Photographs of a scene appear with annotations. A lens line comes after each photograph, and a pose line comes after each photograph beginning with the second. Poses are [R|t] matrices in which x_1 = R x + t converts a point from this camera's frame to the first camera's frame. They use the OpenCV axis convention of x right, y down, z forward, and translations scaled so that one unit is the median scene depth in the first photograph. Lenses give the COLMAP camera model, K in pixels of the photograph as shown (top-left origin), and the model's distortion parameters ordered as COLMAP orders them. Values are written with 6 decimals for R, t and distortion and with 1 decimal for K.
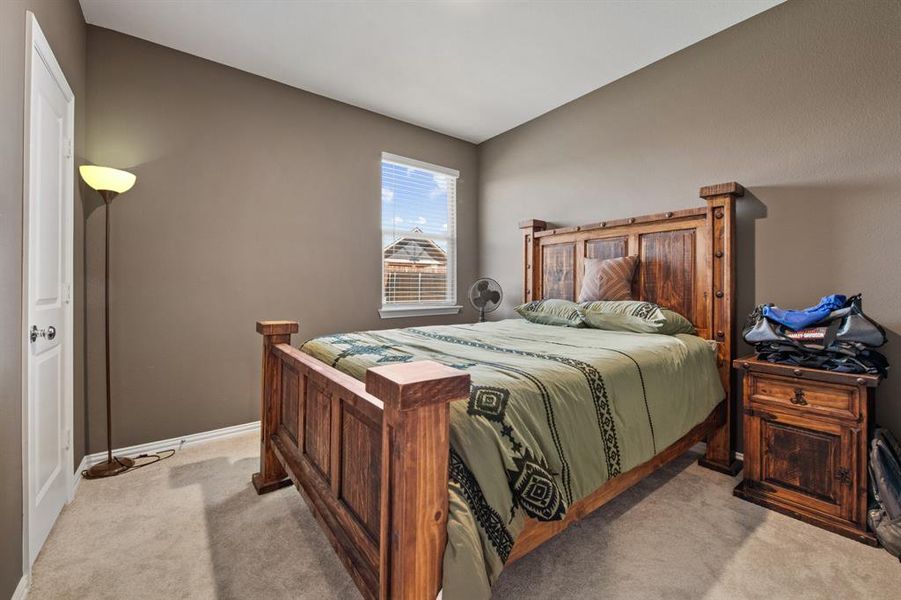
lens RADIAL K [[359.4, 0, 450.7], [0, 359.4, 286.8], [0, 0, 1]] dist [-0.001626, -0.001715]
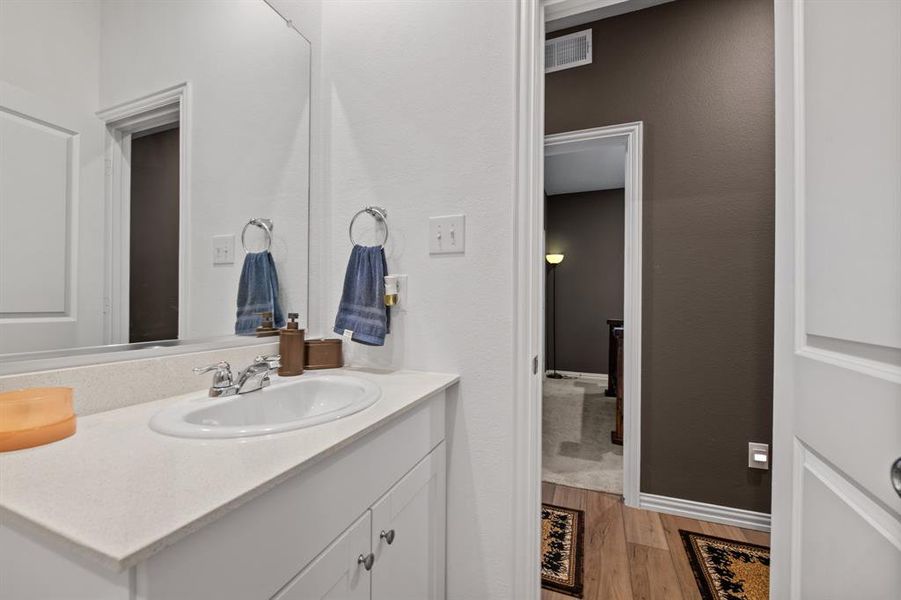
lens RADIAL K [[359.4, 0, 453.6], [0, 359.4, 300.1], [0, 0, 1]] dist [-0.001626, -0.001715]
pose [[0.502903, -0.003732, -0.864335, 0.845060], [-0.004282, 0.999968, -0.006808, 0.004955], [0.864332, 0.007125, 0.502870, -0.859163]]
